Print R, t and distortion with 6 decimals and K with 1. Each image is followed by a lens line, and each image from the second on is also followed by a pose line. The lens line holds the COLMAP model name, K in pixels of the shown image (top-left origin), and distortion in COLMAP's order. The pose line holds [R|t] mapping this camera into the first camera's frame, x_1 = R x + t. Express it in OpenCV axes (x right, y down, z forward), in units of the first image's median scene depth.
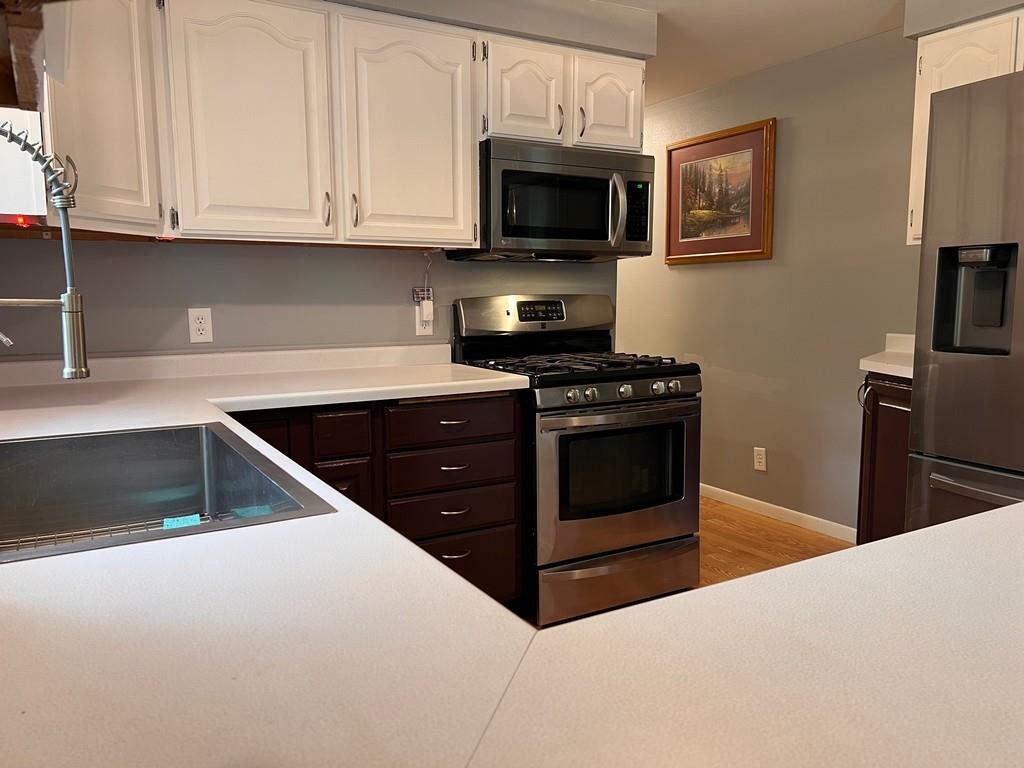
lens RADIAL K [[764.1, 0, 508.6], [0, 764.1, 393.0], [0, 0, 1]] dist [0.035118, -0.039707]
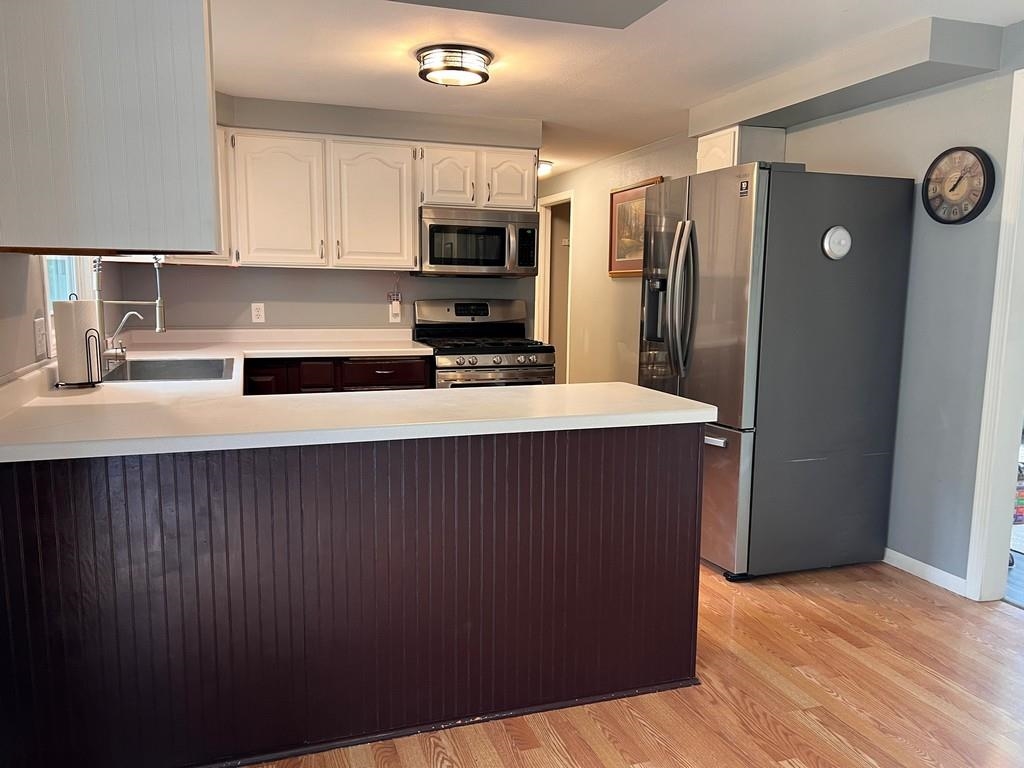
lens RADIAL K [[764.1, 0, 516.8], [0, 764.1, 400.8], [0, 0, 1]] dist [0.035118, -0.039707]
pose [[0.980278, 0.047954, -0.191718, 0.512850], [-0.044261, 0.998744, 0.023502, 0.044606], [0.192604, -0.014553, 0.981169, -0.602230]]
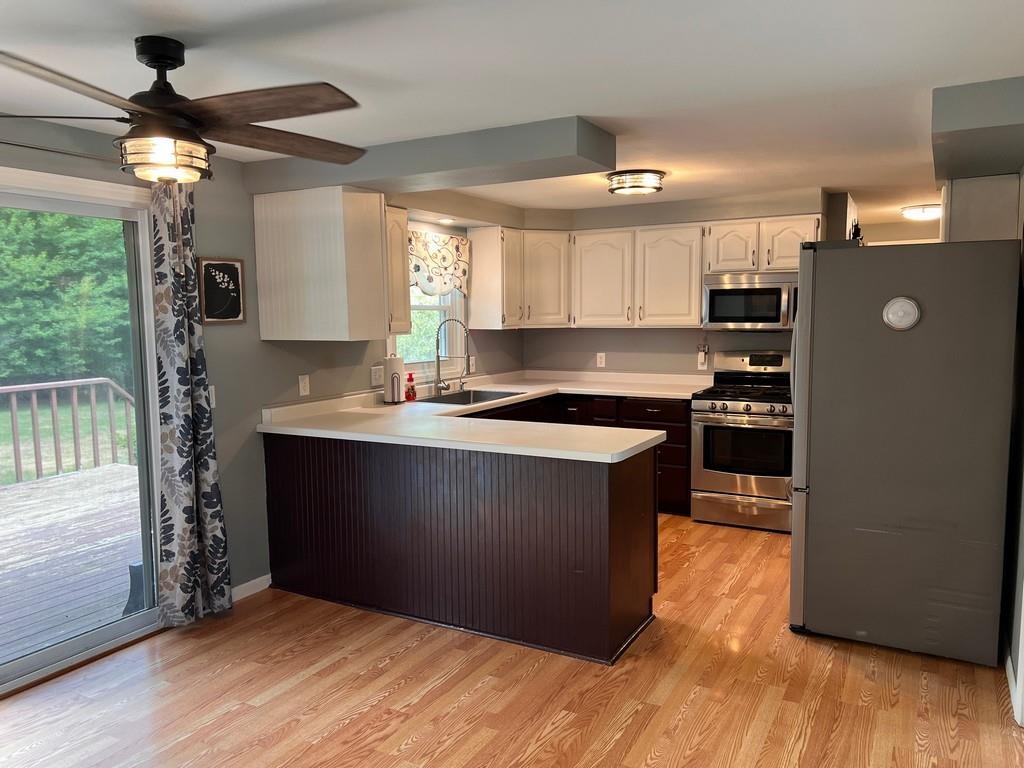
lens RADIAL K [[764.1, 0, 505.5], [0, 764.1, 392.8], [0, 0, 1]] dist [0.035118, -0.039707]
pose [[0.507907, 0.090750, -0.856618, 1.434318], [-0.102717, 0.993720, 0.044371, -0.059417], [0.855266, 0.065453, 0.514039, -0.450197]]
